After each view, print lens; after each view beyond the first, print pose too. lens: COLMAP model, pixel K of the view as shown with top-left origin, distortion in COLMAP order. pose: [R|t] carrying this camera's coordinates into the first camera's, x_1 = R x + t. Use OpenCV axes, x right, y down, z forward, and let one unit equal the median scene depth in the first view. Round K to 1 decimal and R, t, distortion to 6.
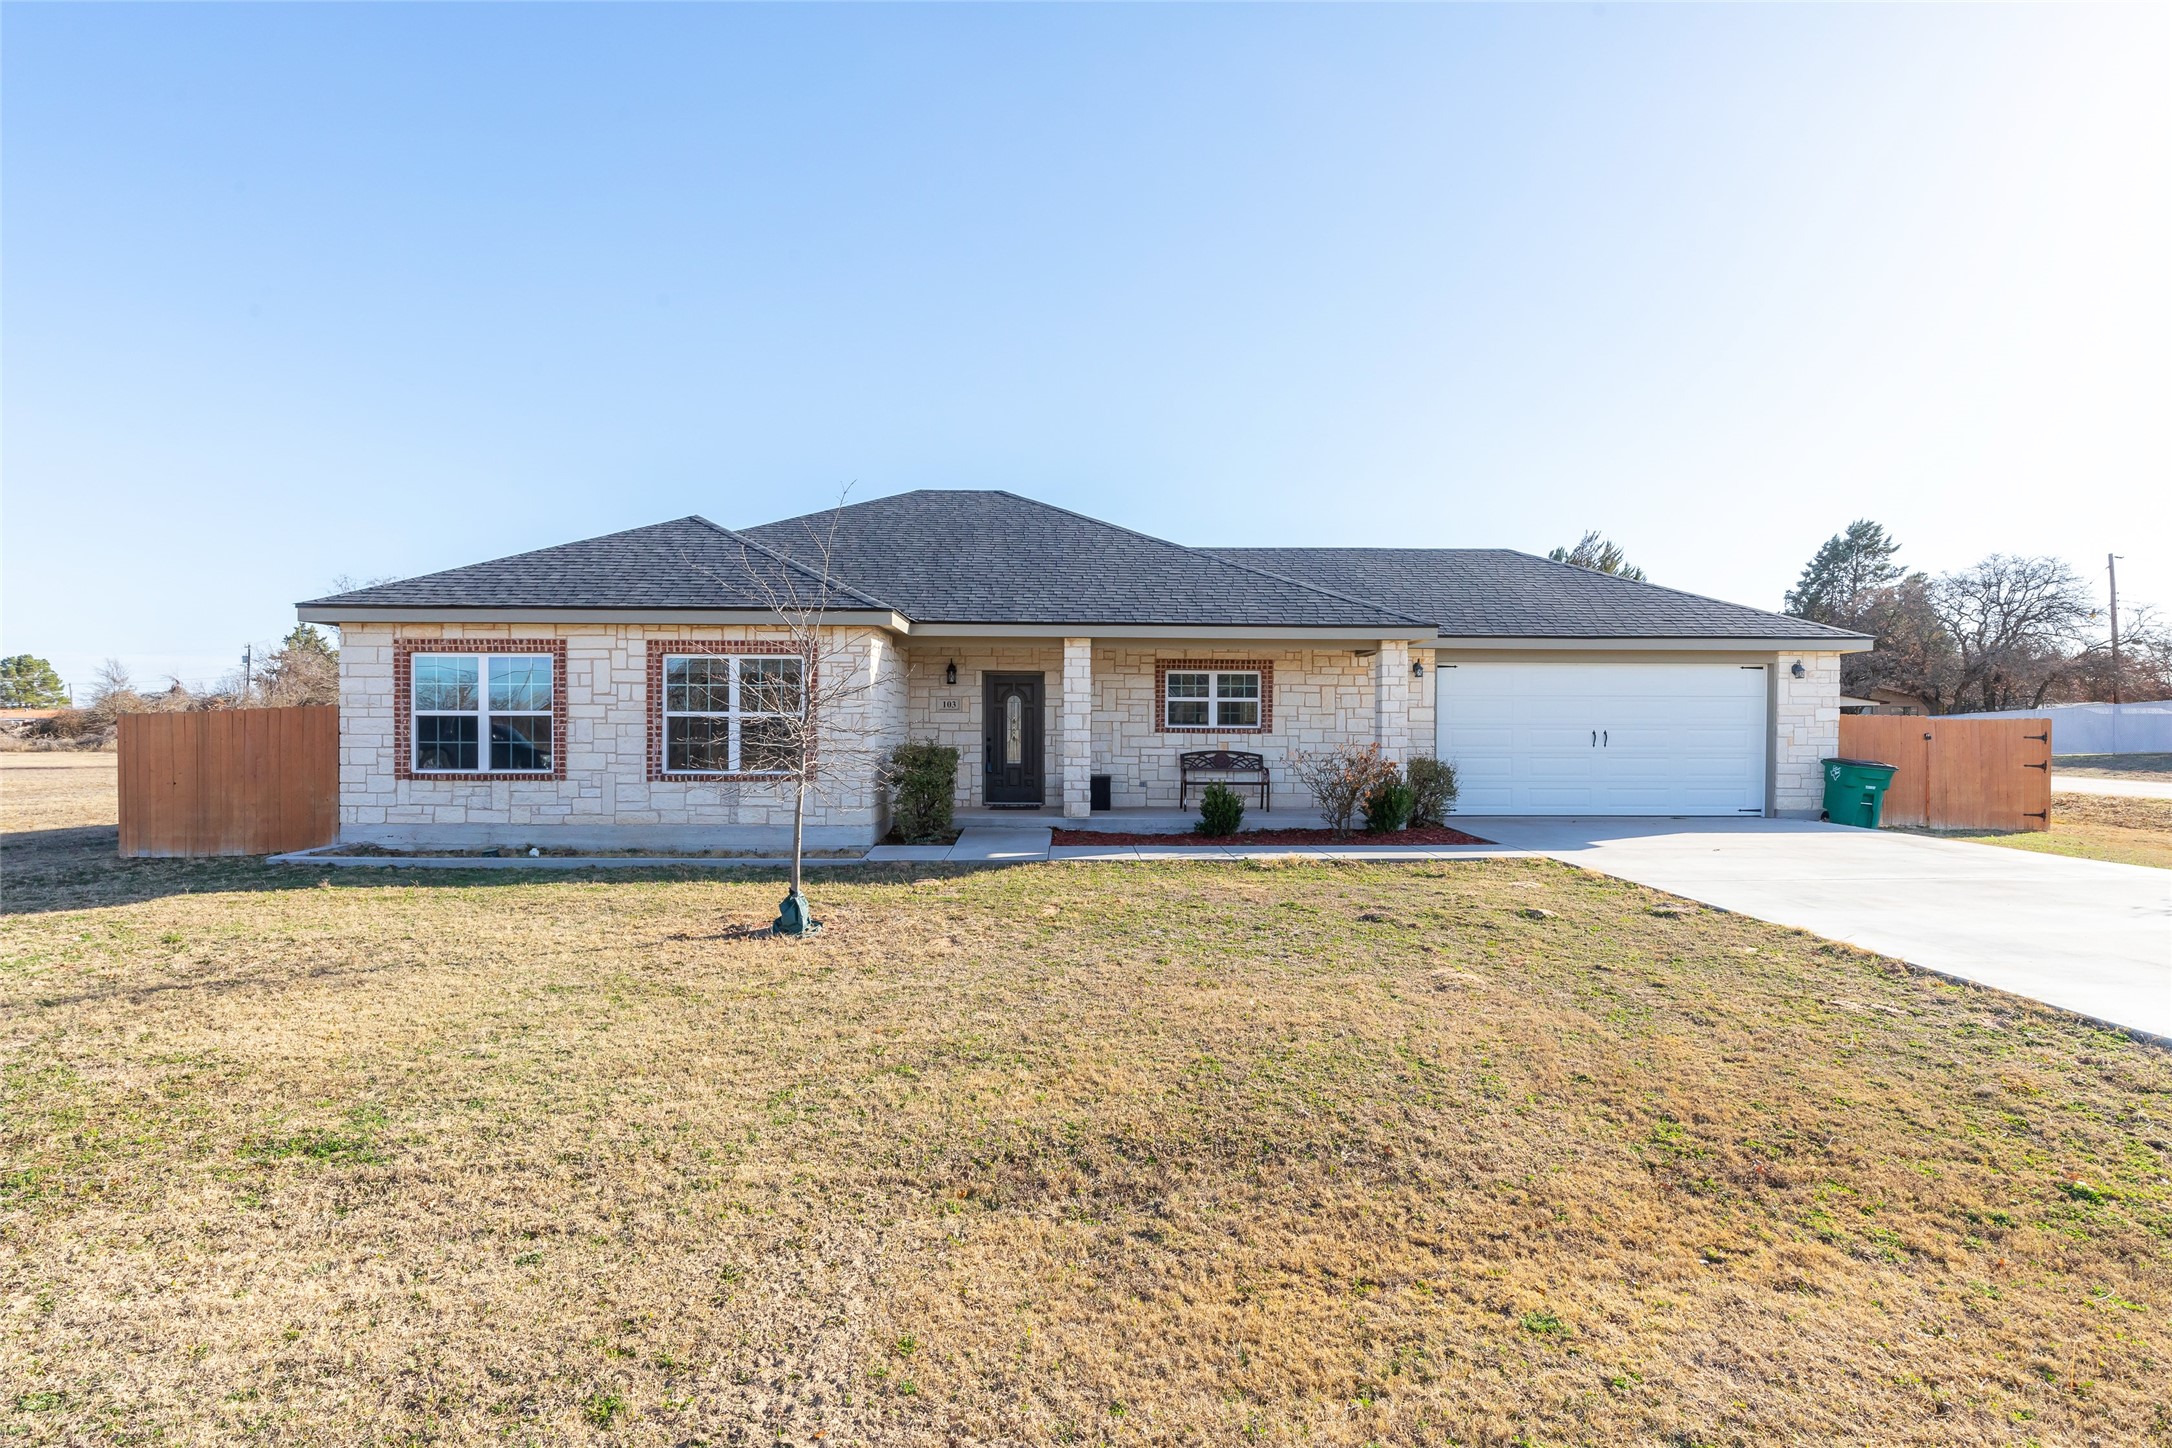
lens RADIAL K [[1116.3, 0, 1083.0], [0, 1116.3, 739.6], [0, 0, 1]] dist [-0.005395, -0.000555]
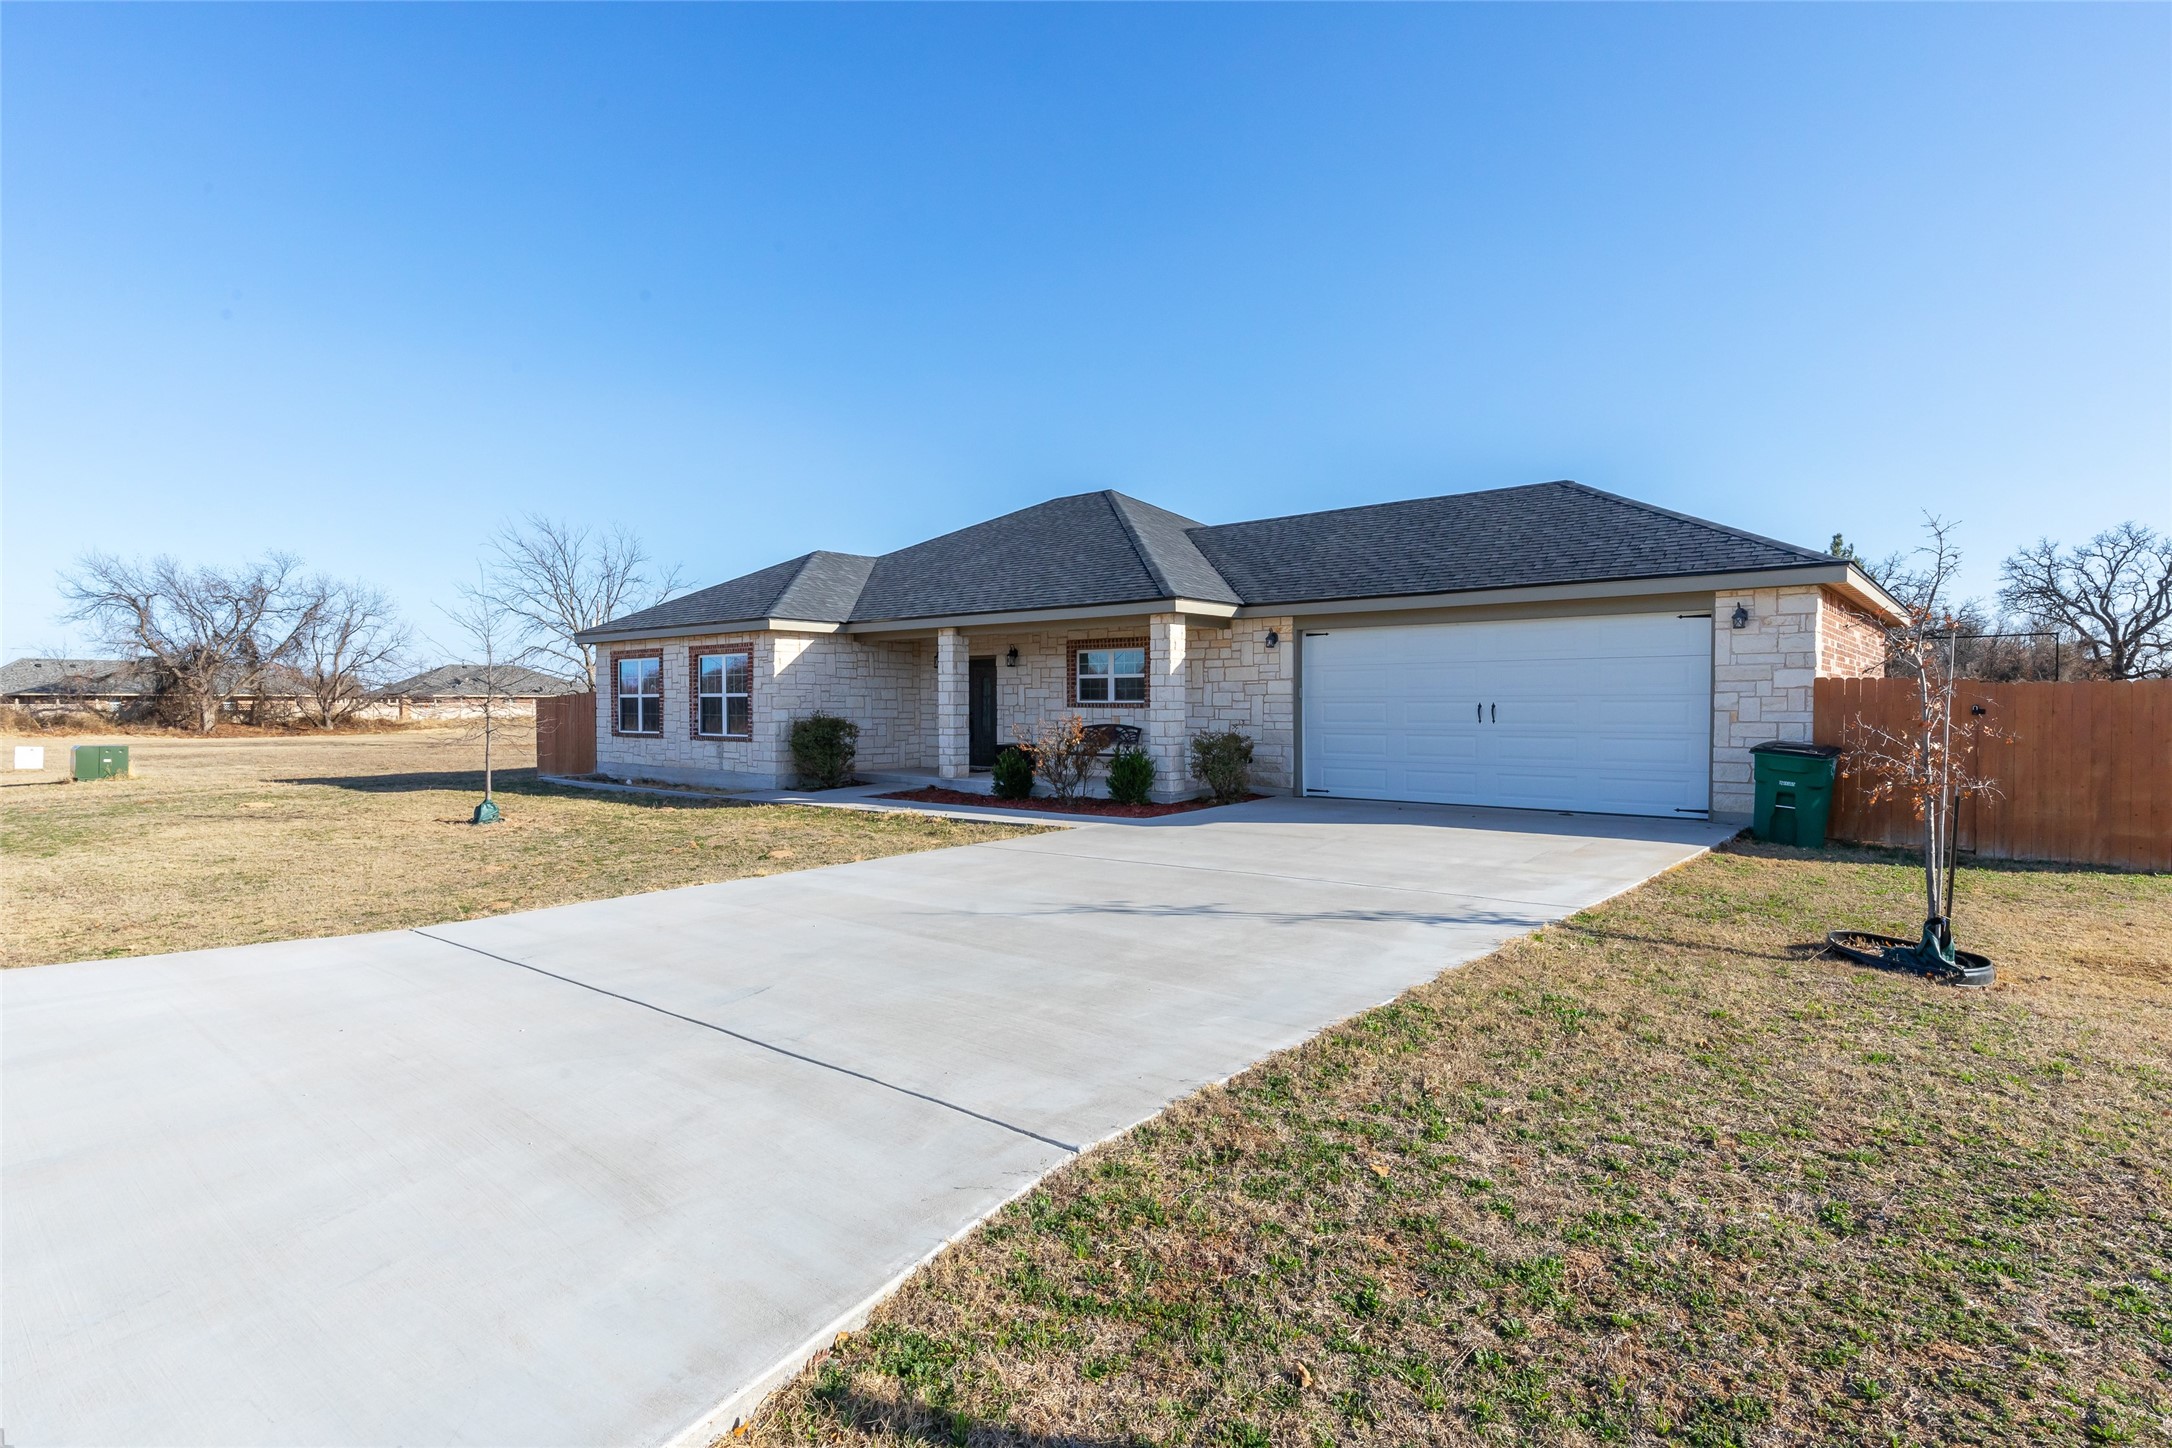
lens RADIAL K [[1116.3, 0, 1083.0], [0, 1116.3, 739.6], [0, 0, 1]] dist [-0.005395, -0.000555]
pose [[0.738313, 0.016628, -0.674253, 0.853444], [-0.003450, 0.999776, 0.020878, 0.002872], [0.674449, -0.013088, 0.738205, 0.199211]]
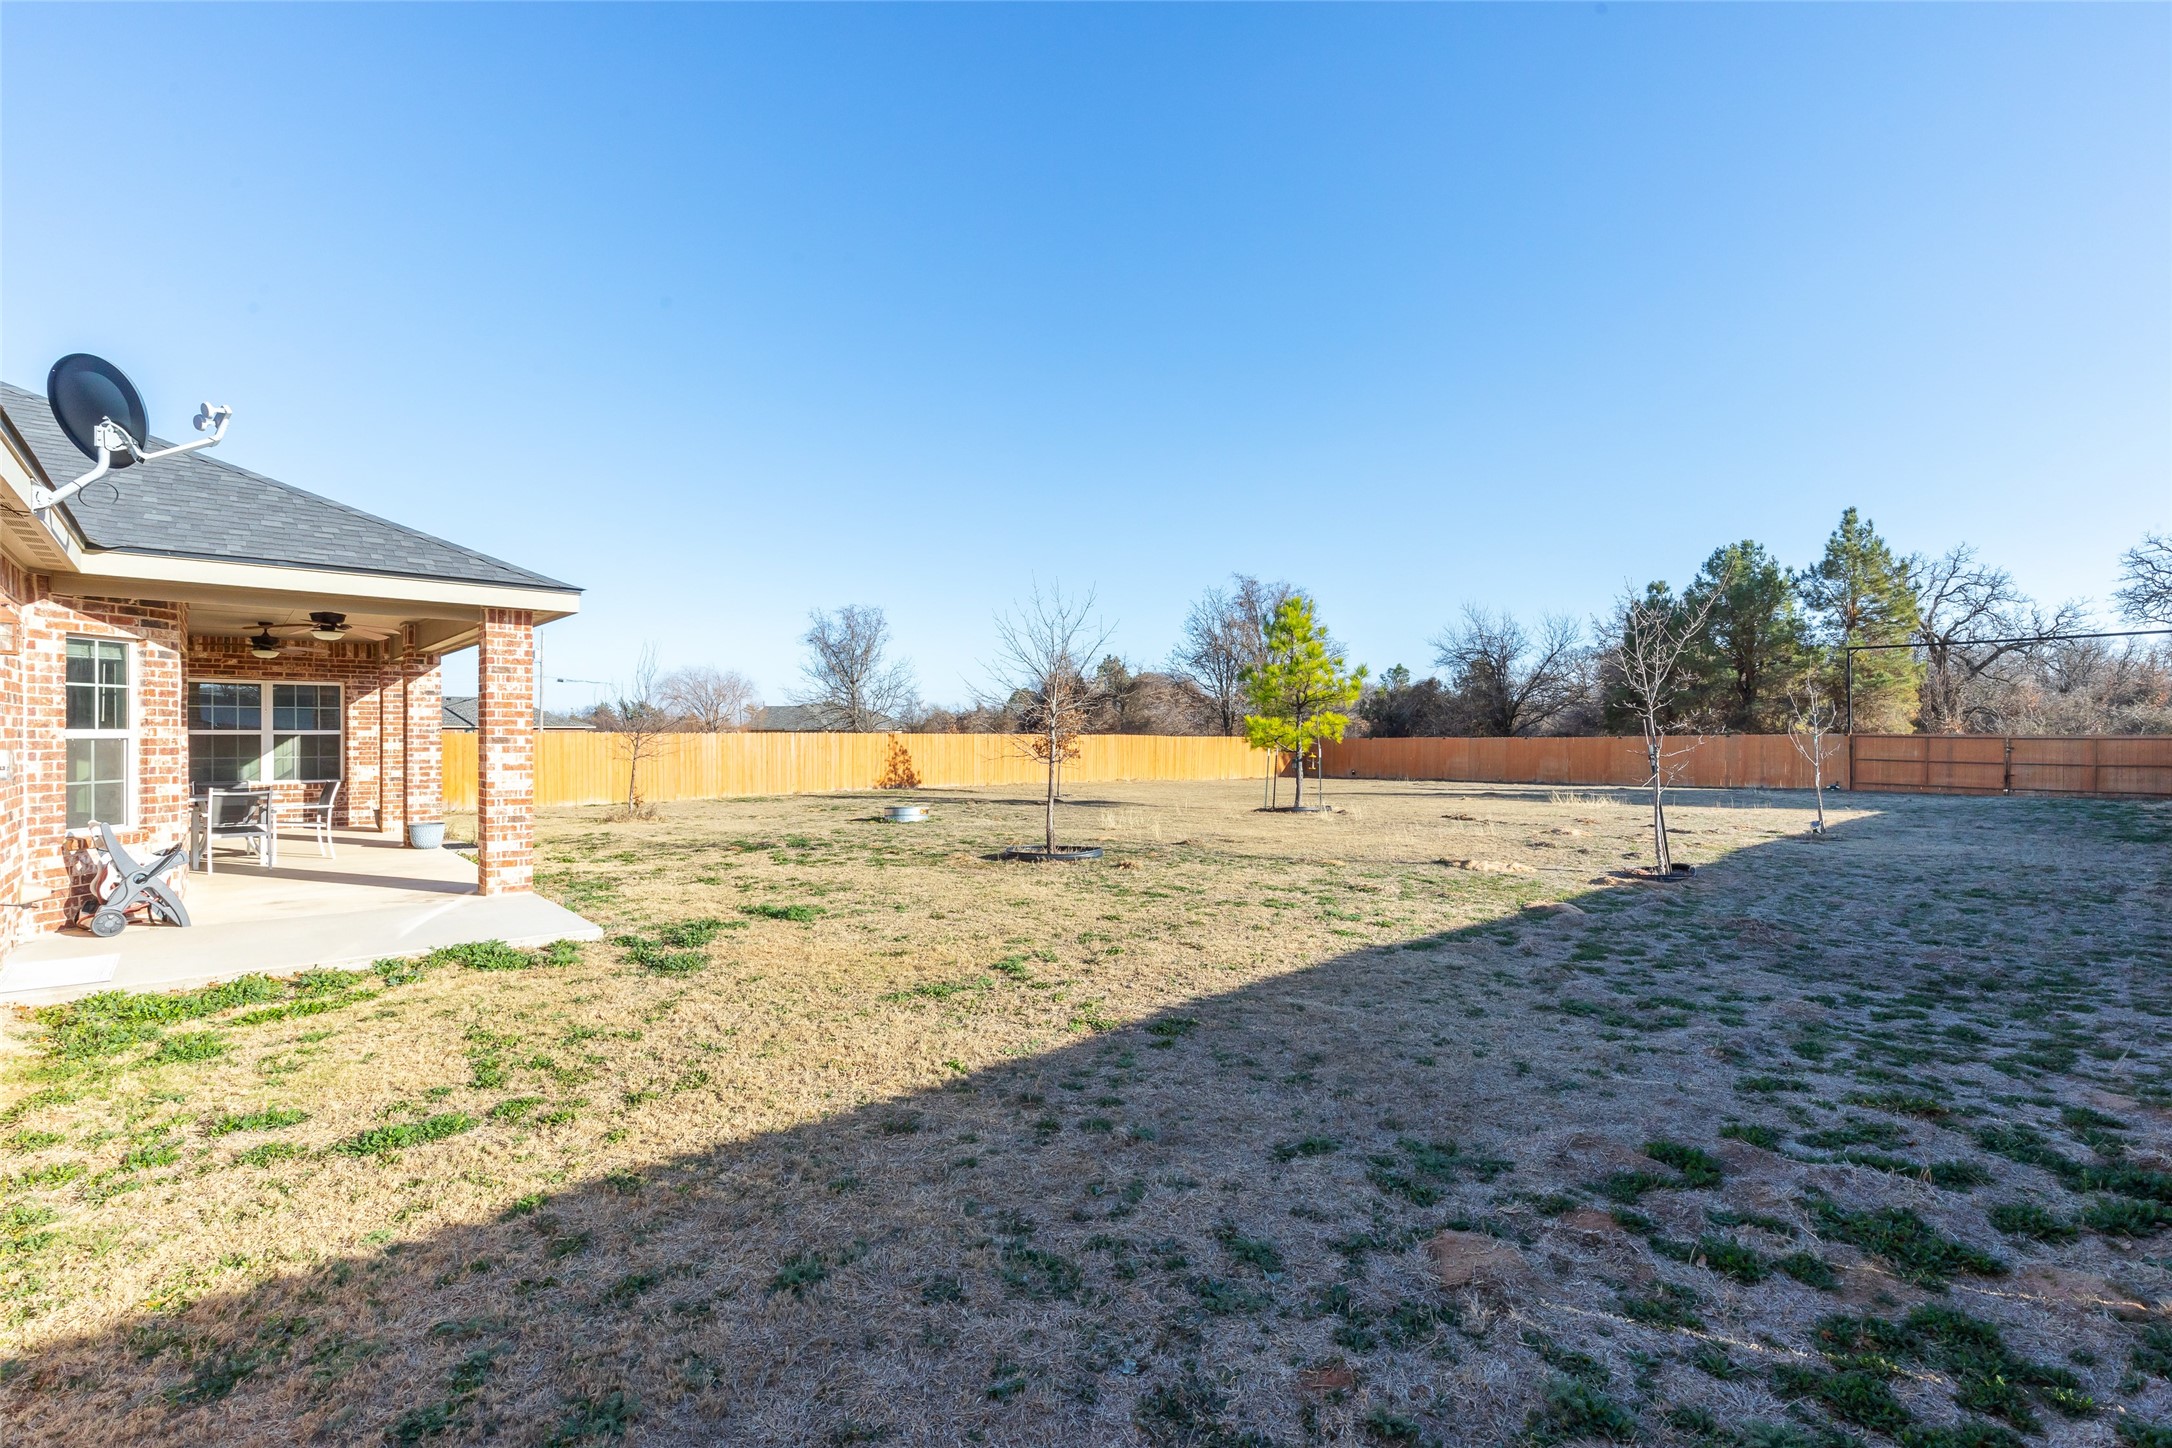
lens RADIAL K [[973.5, 0, 1084.0], [0, 973.5, 732.7], [0, 0, 1]] dist [0.003778, 0.000423]
pose [[0.638376, 0.000610, -0.769724, 0.839169], [-0.008264, 0.999947, -0.006061, -0.031981], [0.769680, 0.010230, 0.638348, 1.594446]]
